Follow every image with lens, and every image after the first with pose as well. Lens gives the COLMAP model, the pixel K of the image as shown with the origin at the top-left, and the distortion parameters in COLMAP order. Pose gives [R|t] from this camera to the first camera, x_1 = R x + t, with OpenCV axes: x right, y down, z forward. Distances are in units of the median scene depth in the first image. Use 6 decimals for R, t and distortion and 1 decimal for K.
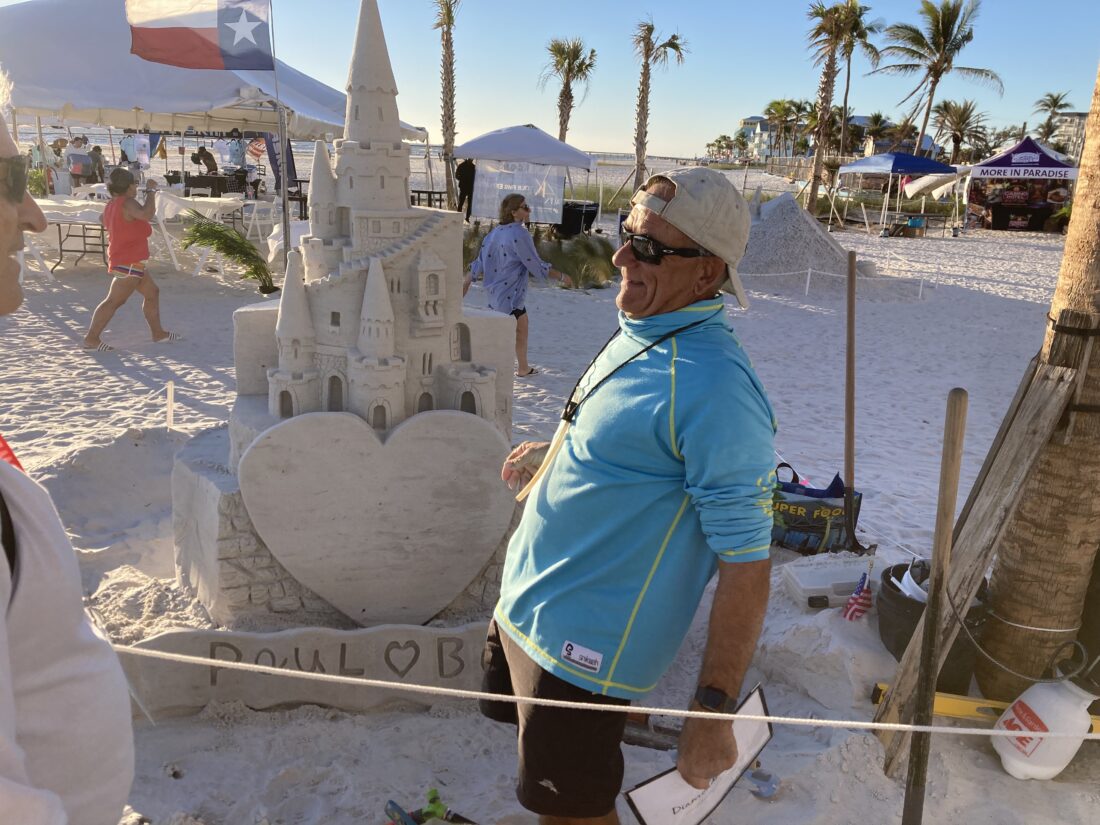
lens RADIAL K [[863.8, 0, 551.1], [0, 863.8, 358.7], [0, 0, 1]] dist [0.050983, -0.077117]
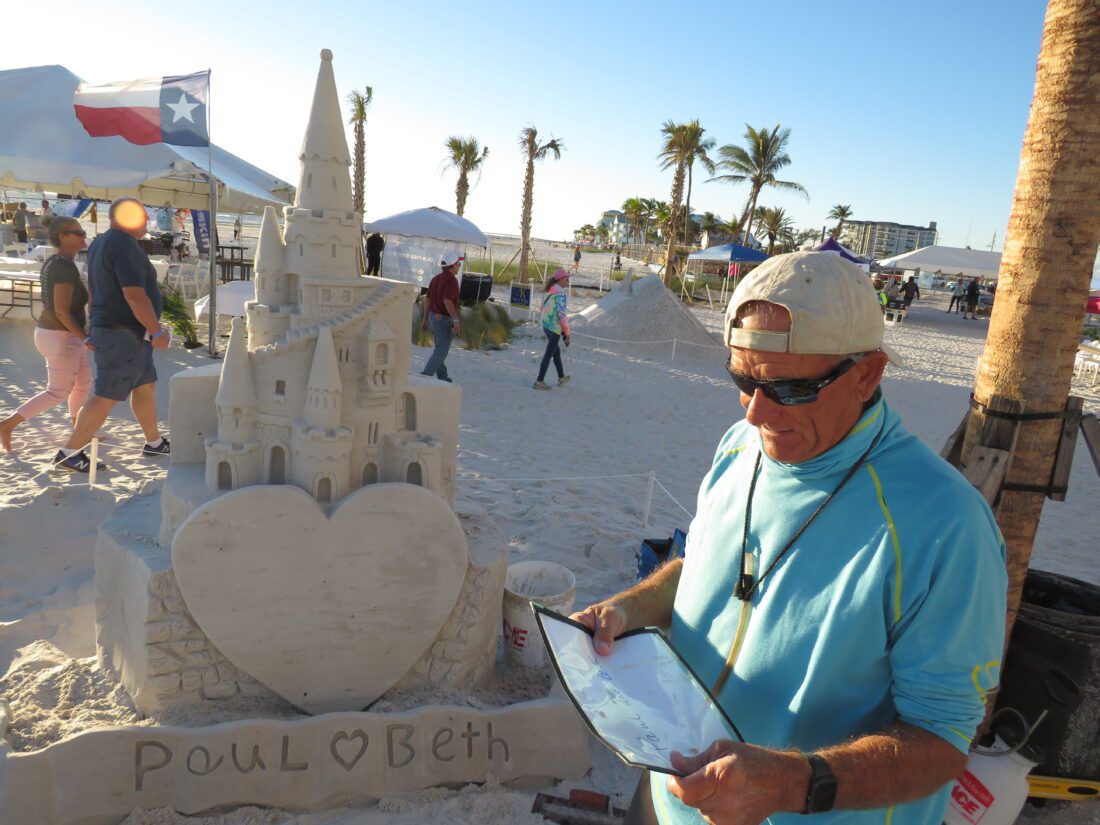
lens RADIAL K [[740.7, 0, 548.6], [0, 740.7, 369.0], [0, 0, 1]] dist [-0.022117, 0.003654]
pose [[0.989644, 0.019387, 0.142228, -0.067597], [-0.011853, 0.998491, -0.053625, -0.025397], [-0.143053, 0.051383, 0.988380, 0.133311]]
